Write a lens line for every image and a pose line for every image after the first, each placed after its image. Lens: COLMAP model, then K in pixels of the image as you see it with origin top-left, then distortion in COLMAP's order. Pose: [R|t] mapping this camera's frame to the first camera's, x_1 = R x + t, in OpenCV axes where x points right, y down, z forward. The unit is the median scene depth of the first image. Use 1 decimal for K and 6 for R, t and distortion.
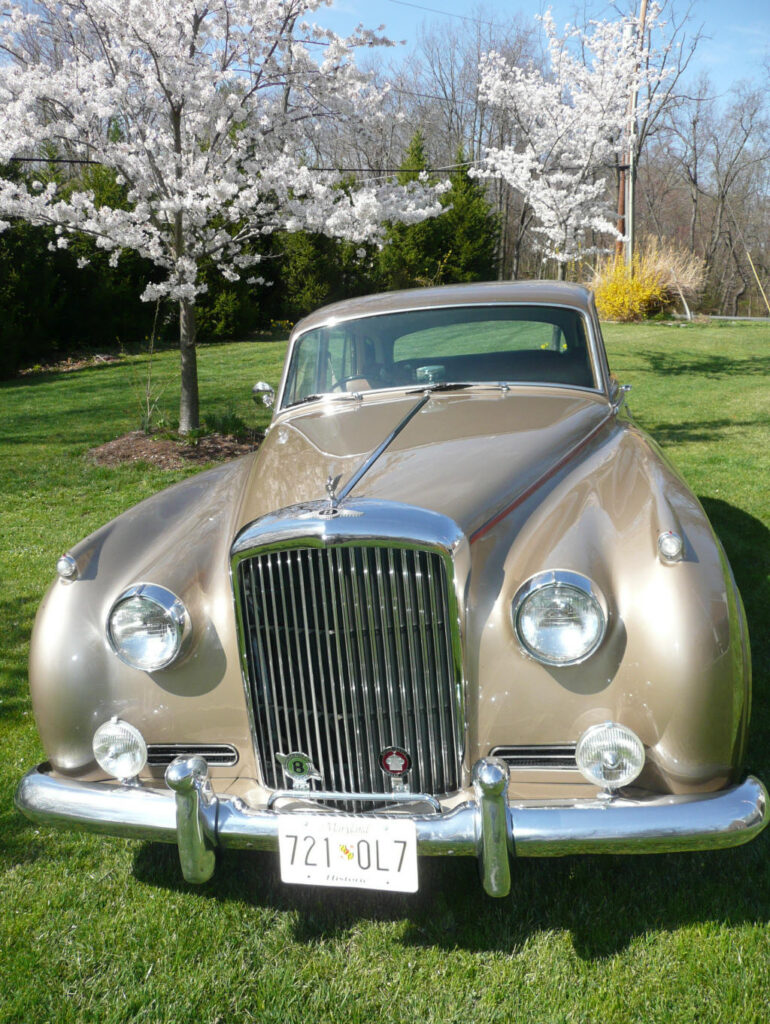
lens RADIAL K [[852.9, 0, 375.0], [0, 852.9, 513.4], [0, 0, 1]] dist [-0.027053, 0.004957]
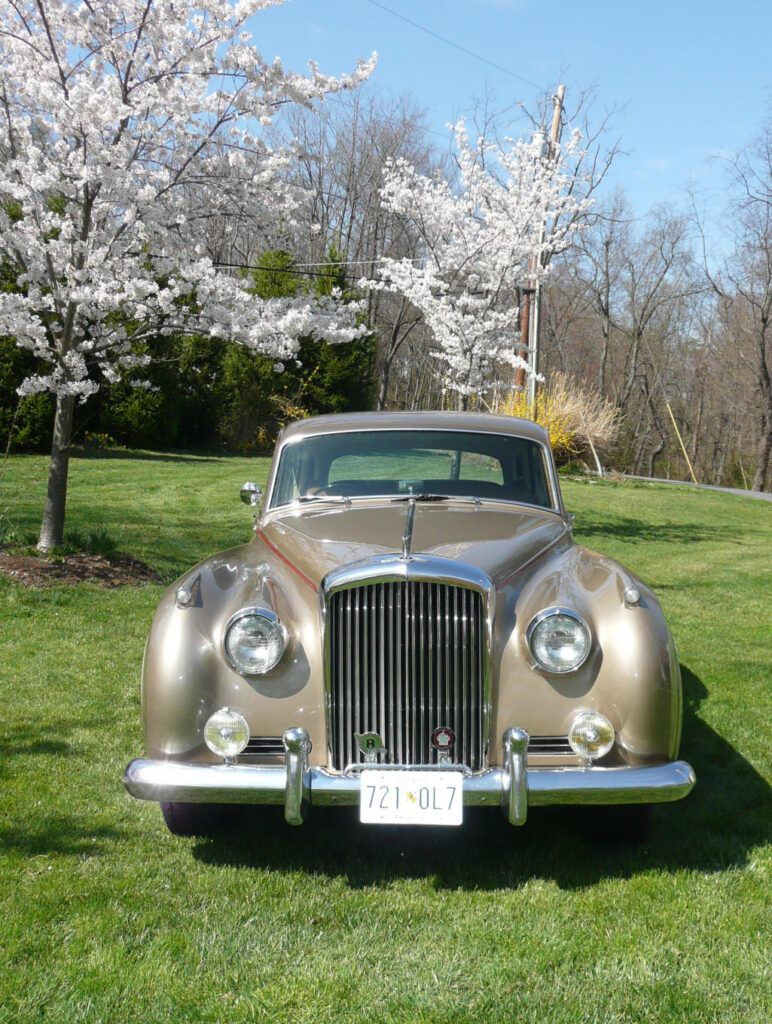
lens RADIAL K [[1204.2, 0, 379.9], [0, 1204.2, 517.9], [0, 0, 1]] dist [-0.057614, 0.010339]
pose [[0.981652, 0.077655, 0.174153, -0.108100], [-0.046894, 0.983584, -0.174253, 0.068063], [-0.184826, 0.162889, 0.969178, -0.229144]]
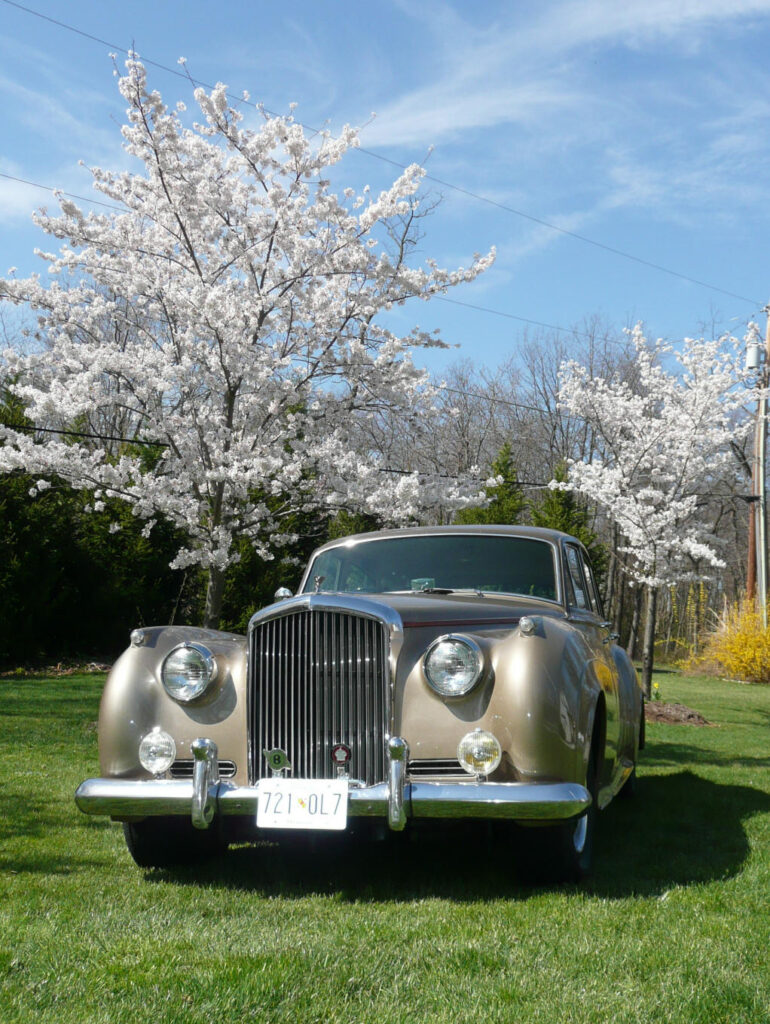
lens RADIAL K [[1213.2, 0, 369.4], [0, 1213.2, 505.9], [0, 0, 1]] dist [-0.080758, 0.089383]
pose [[0.994797, 0.063303, -0.079819, 0.052135], [-0.088216, 0.927158, -0.364137, 0.158046], [0.050953, 0.369284, 0.927919, -0.275849]]
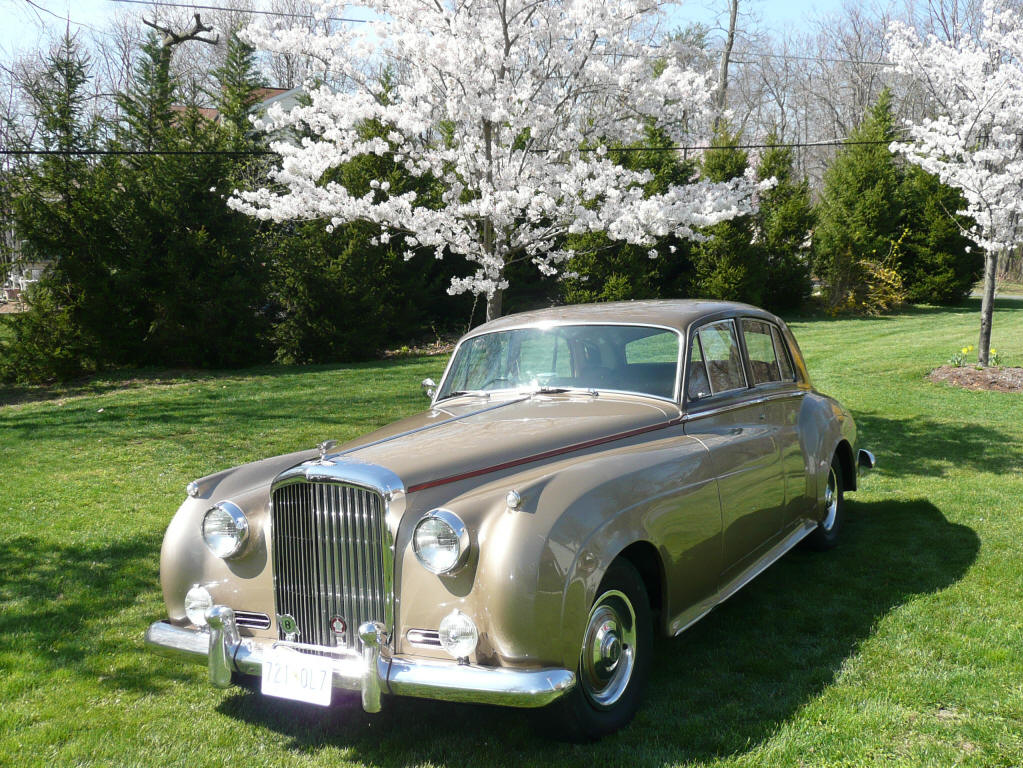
lens RADIAL K [[1107.8, 0, 527.0], [0, 1107.8, 385.1], [0, 0, 1]] dist [-0.041143, 0.037642]
pose [[0.948590, 0.050340, -0.312478, 0.227697], [-0.094897, 0.987086, -0.129060, 0.020648], [0.301946, 0.152079, 0.941117, -0.202802]]
